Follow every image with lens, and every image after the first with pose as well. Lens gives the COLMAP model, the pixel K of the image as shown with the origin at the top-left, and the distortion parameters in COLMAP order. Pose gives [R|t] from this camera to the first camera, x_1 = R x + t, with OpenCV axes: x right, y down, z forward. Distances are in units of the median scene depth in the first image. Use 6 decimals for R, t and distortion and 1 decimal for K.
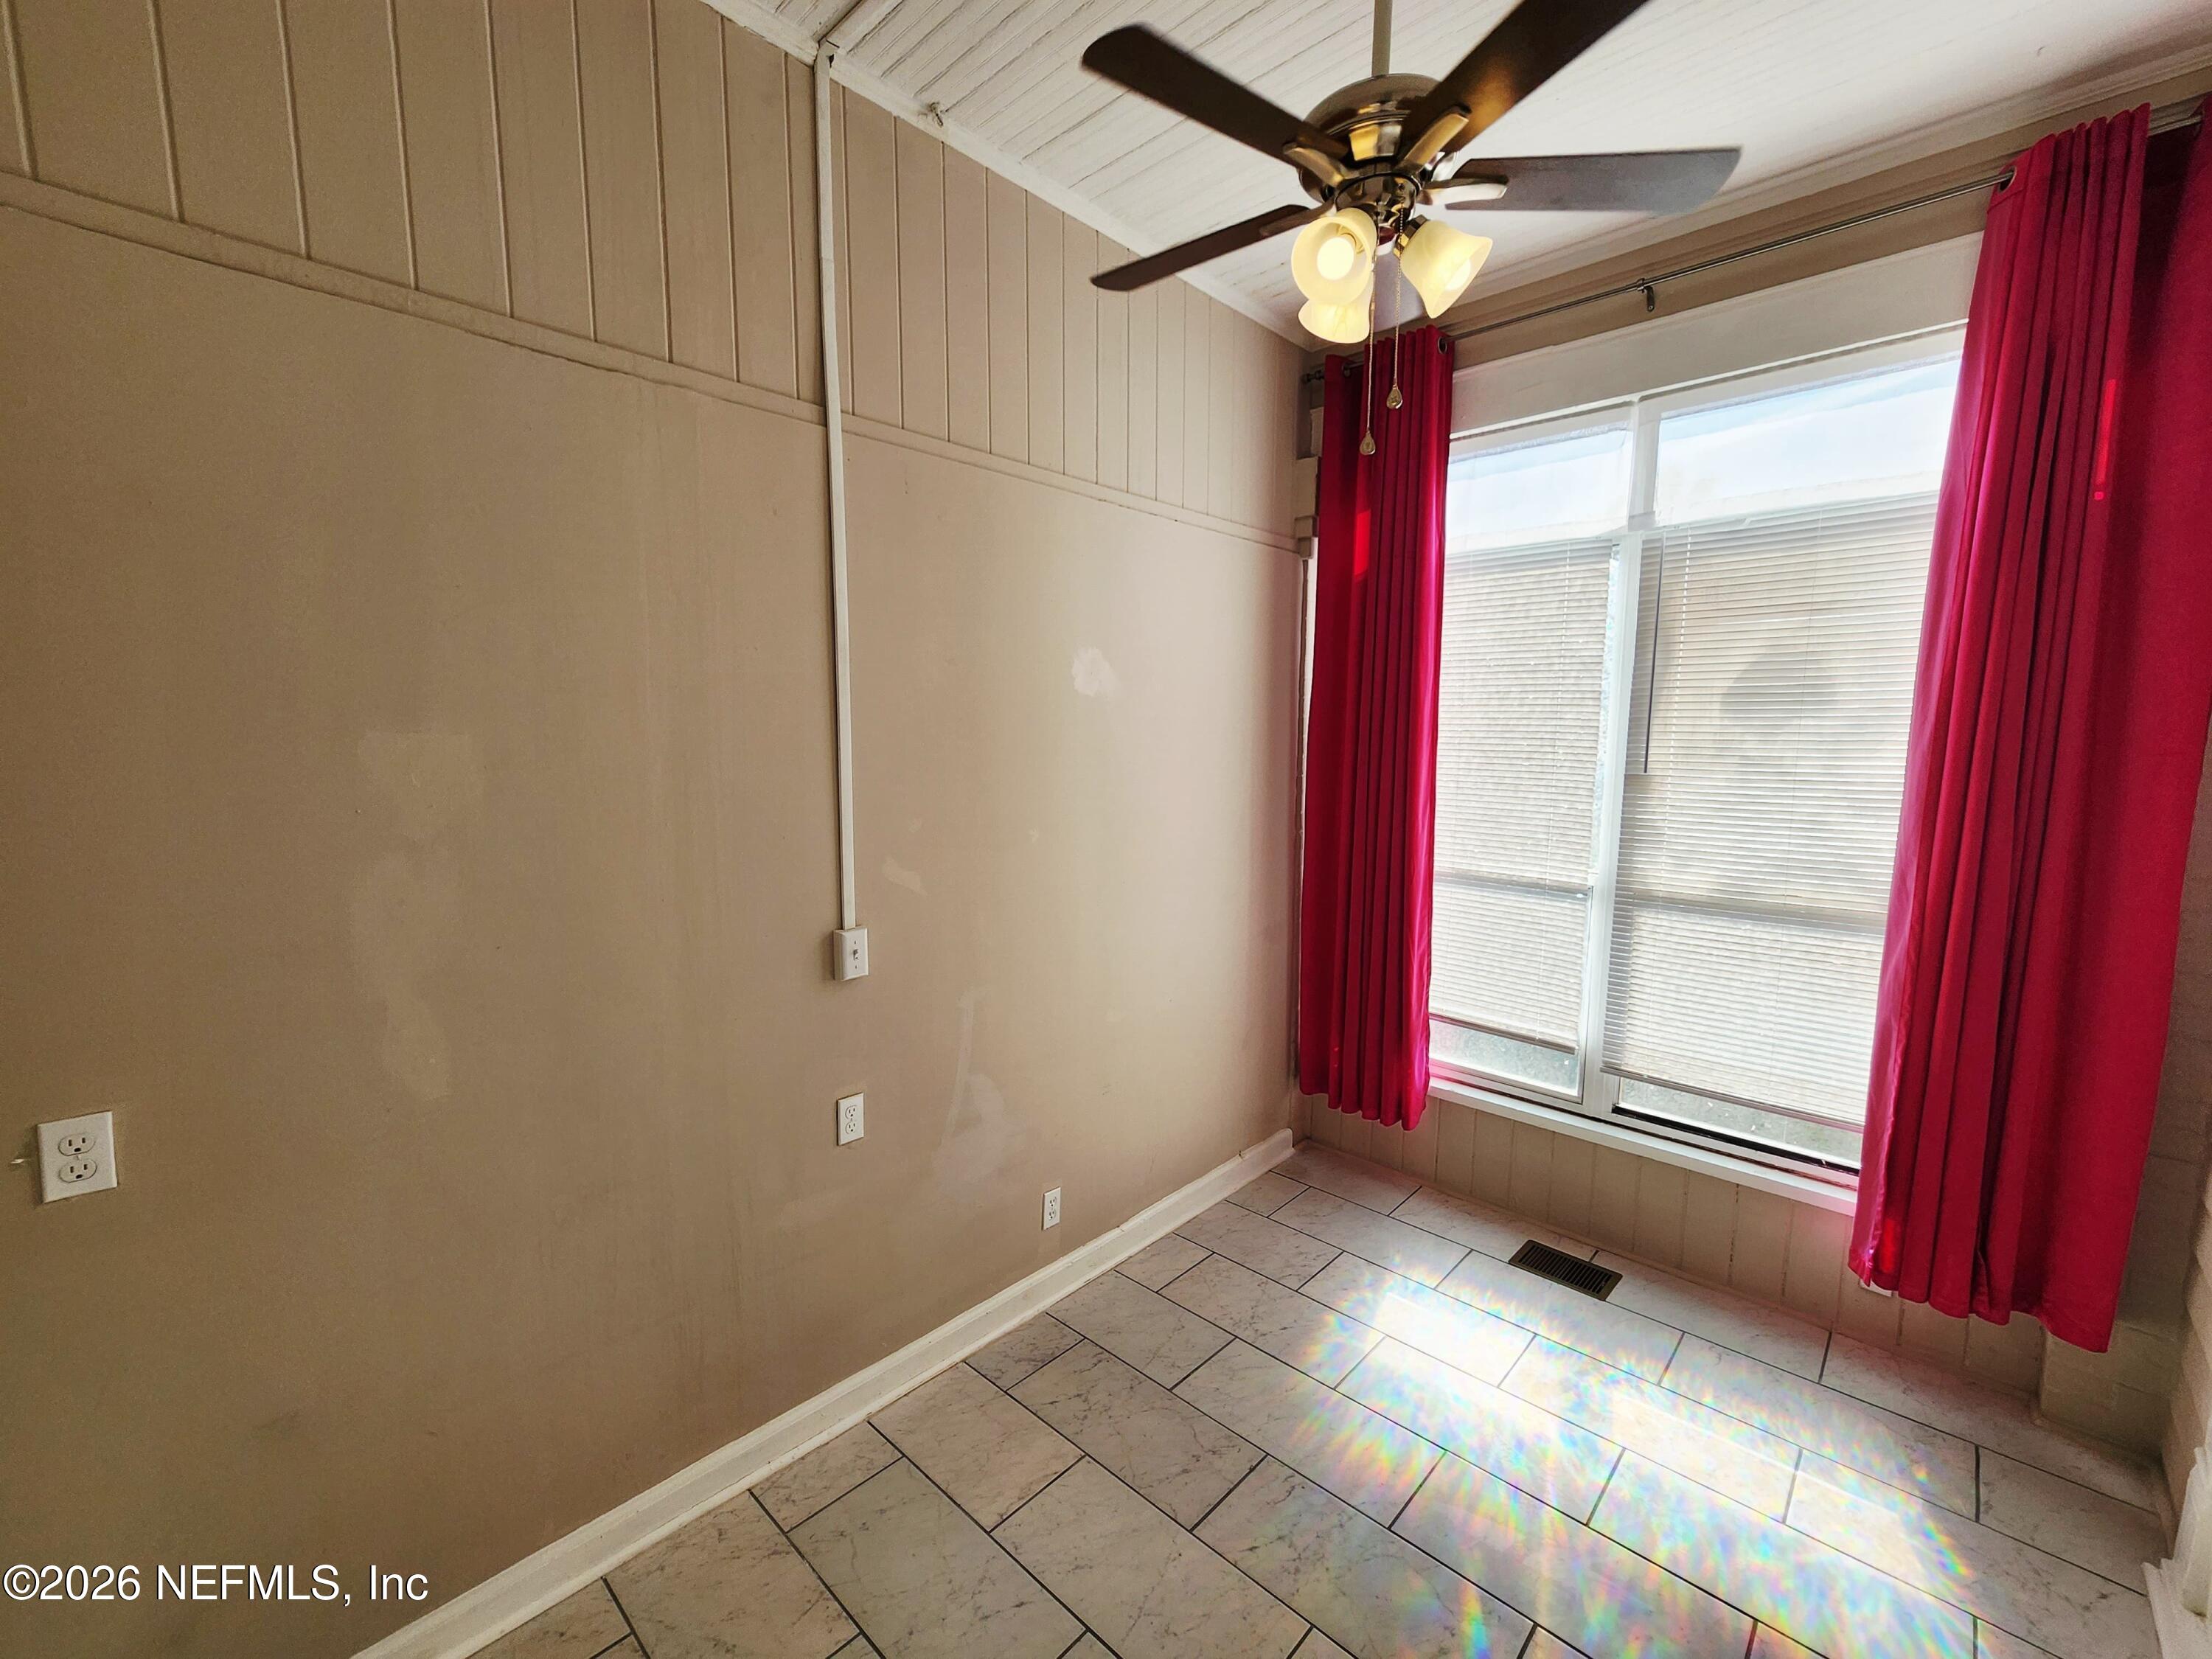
lens RADIAL K [[912.5, 0, 1092.9], [0, 912.5, 840.6], [0, 0, 1]] dist [-0.005146, 0.002610]
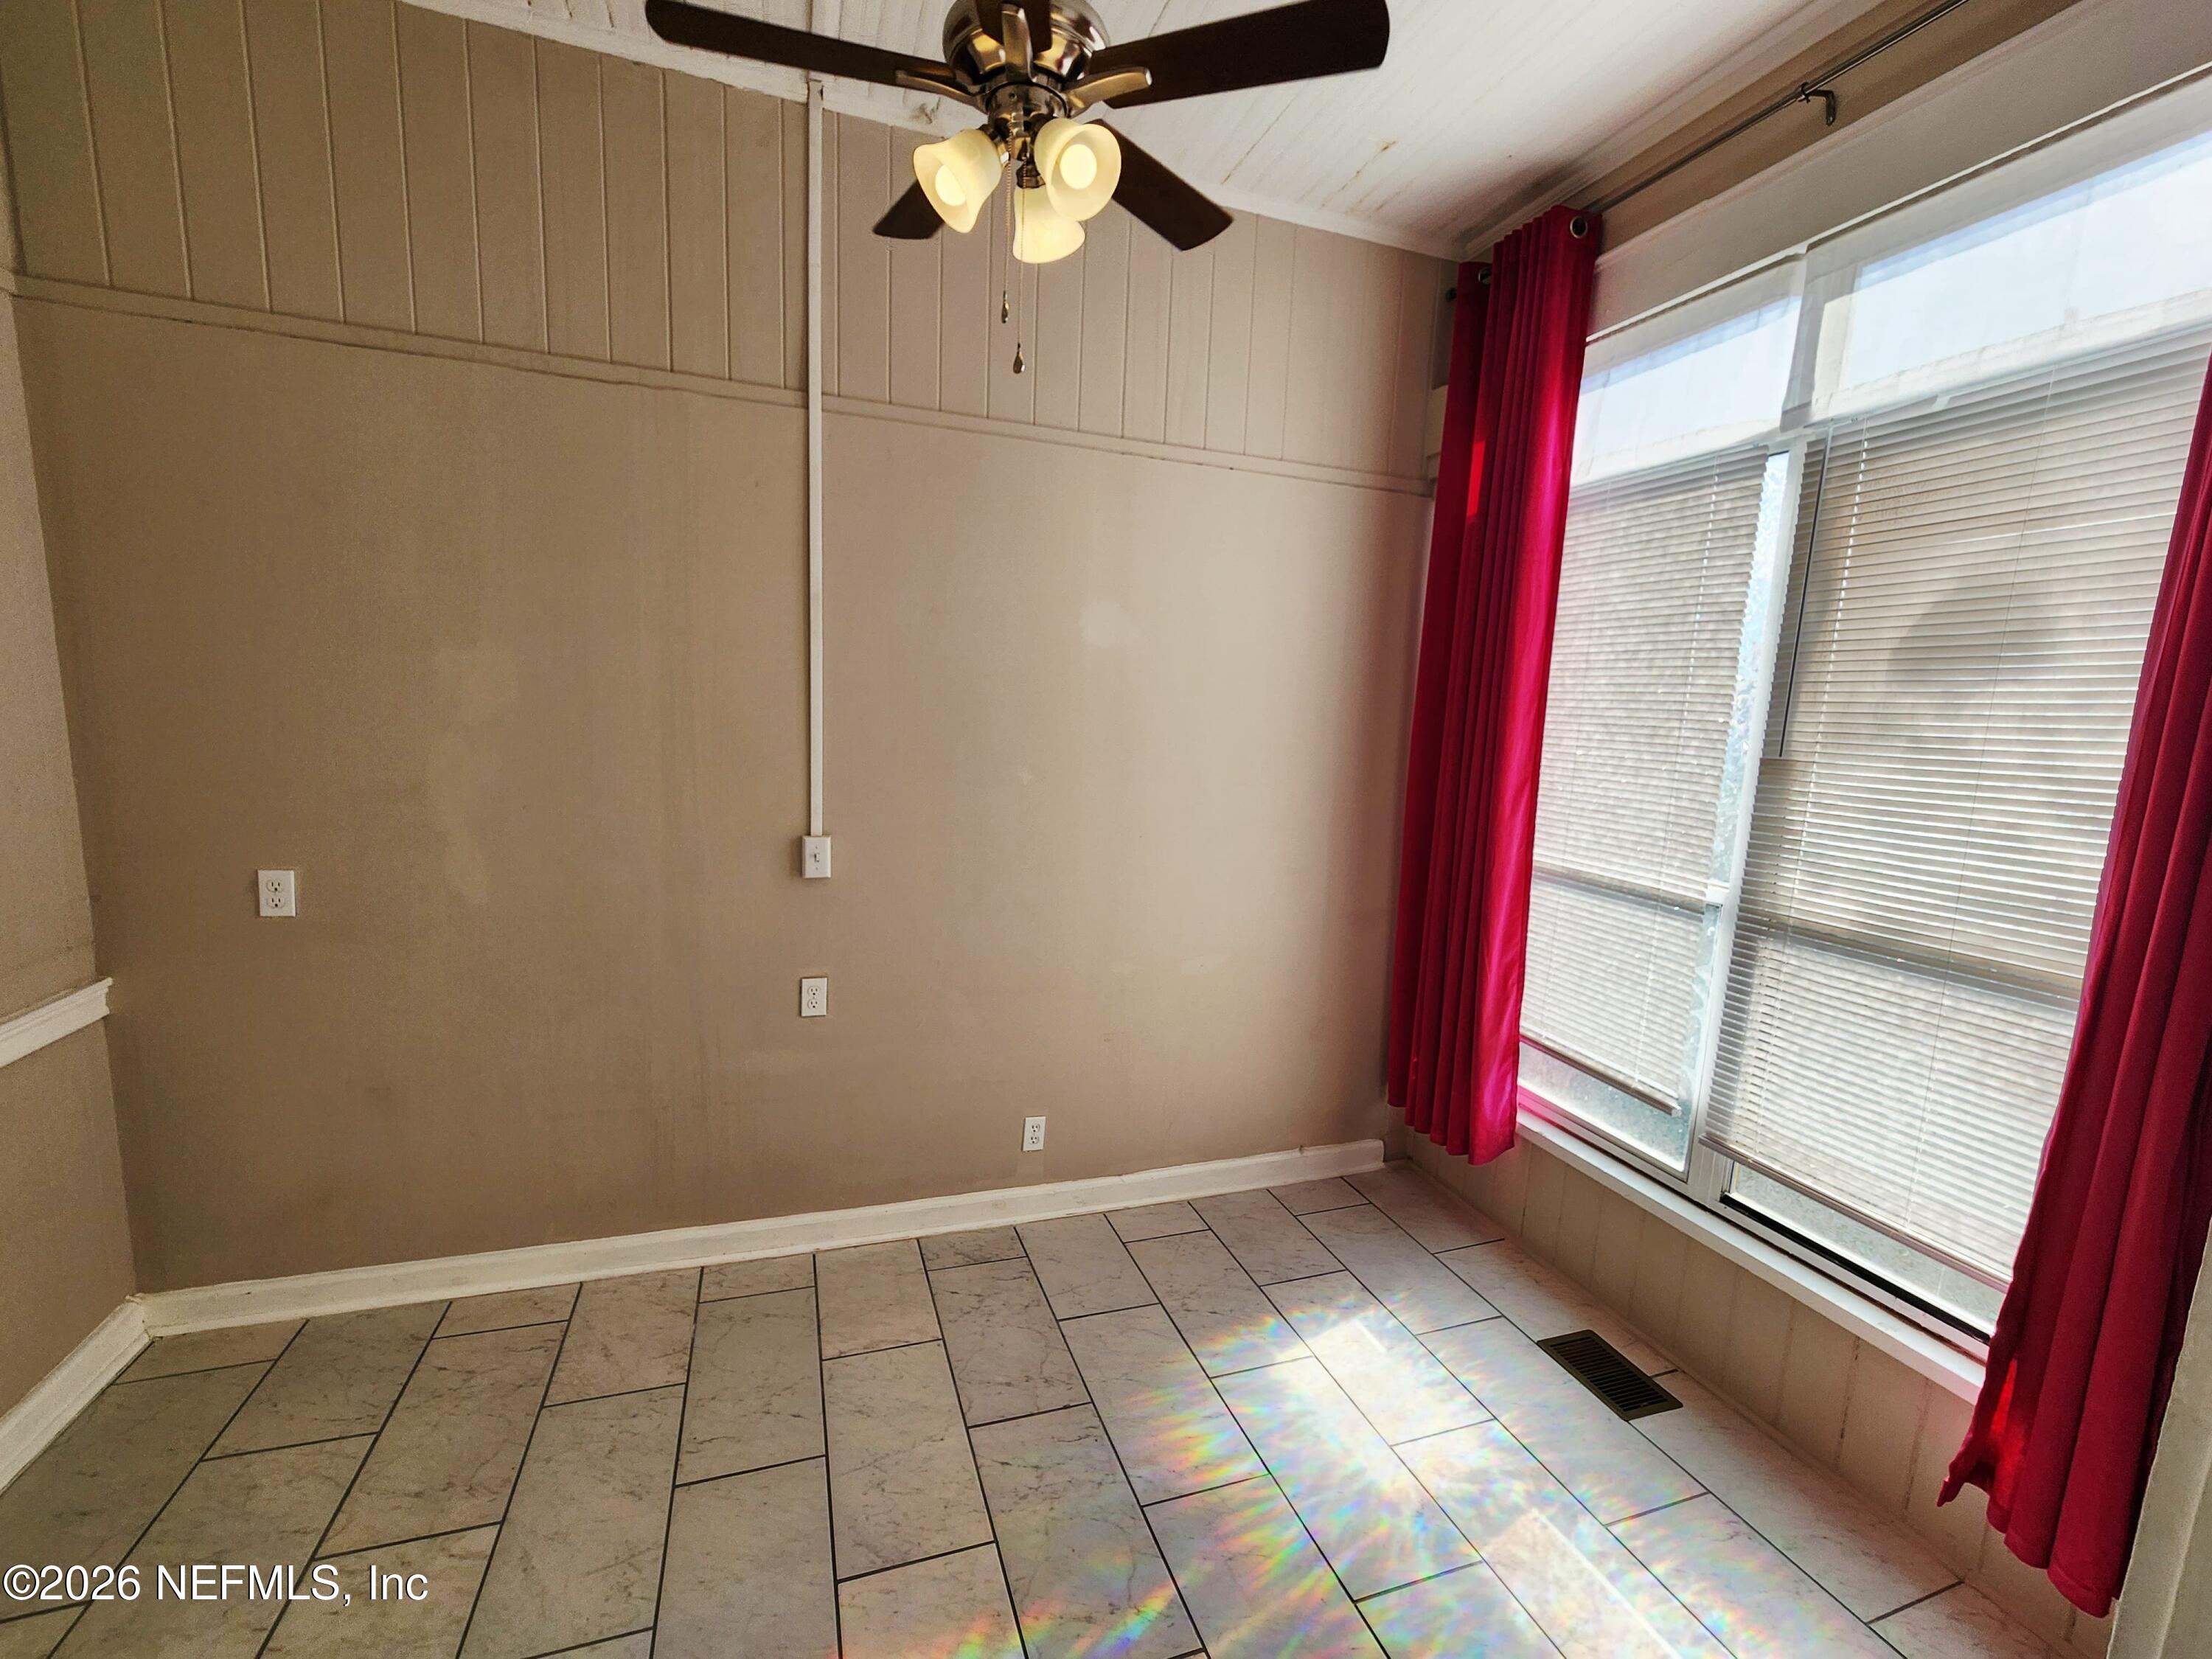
lens RADIAL K [[912.5, 0, 1086.9], [0, 912.5, 840.8], [0, 0, 1]] dist [-0.005146, 0.002610]
pose [[0.886969, 0.100415, -0.450779, 0.459732], [-0.094857, 0.994876, 0.034973, 0.022572], [0.451982, 0.011740, 0.891950, 0.081142]]
